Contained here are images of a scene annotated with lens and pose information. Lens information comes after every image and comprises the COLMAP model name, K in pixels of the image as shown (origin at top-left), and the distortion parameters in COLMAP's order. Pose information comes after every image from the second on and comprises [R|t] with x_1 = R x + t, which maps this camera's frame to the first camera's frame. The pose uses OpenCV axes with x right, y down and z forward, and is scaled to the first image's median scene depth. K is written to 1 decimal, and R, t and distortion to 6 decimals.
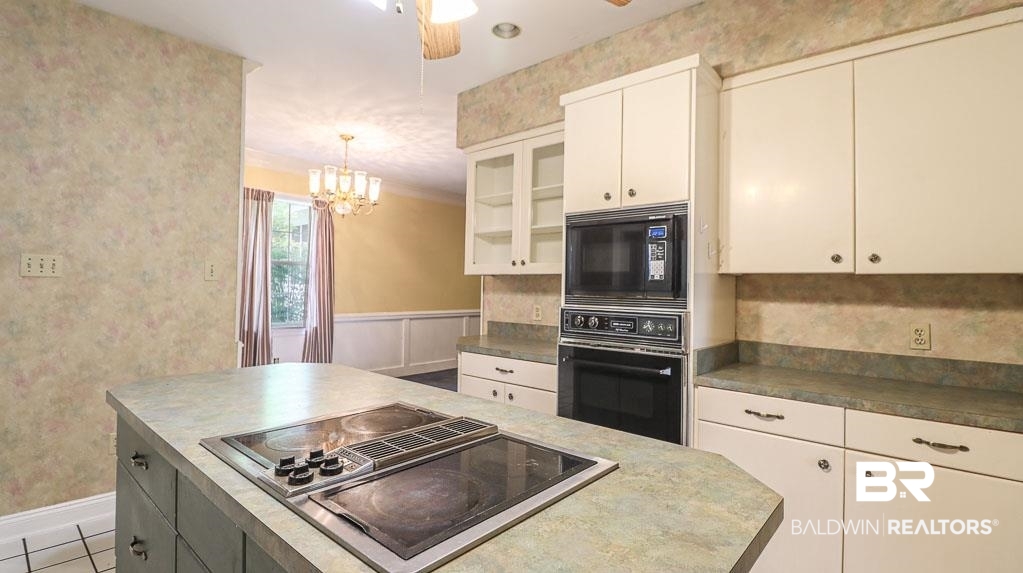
lens RADIAL K [[480.4, 0, 512.6], [0, 480.4, 282.3], [0, 0, 1]] dist [0.003254, -0.013231]
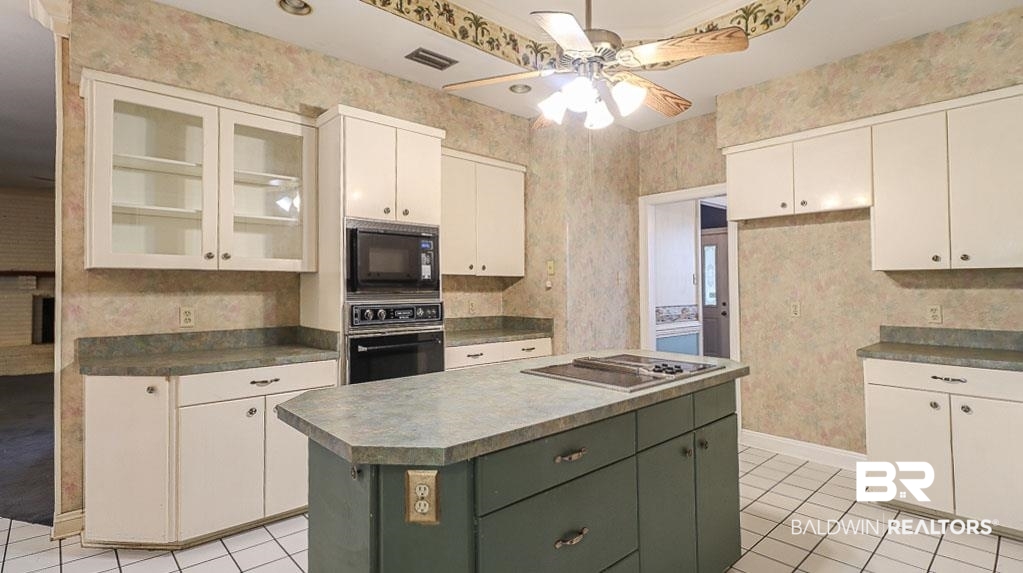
lens RADIAL K [[480.4, 0, 512.6], [0, 480.4, 282.3], [0, 0, 1]] dist [0.003254, -0.013231]
pose [[0.118415, -0.010900, 0.992904, -1.035150], [-0.007924, 0.999898, 0.011922, -0.013267], [-0.992933, -0.009279, 0.118316, 0.560035]]
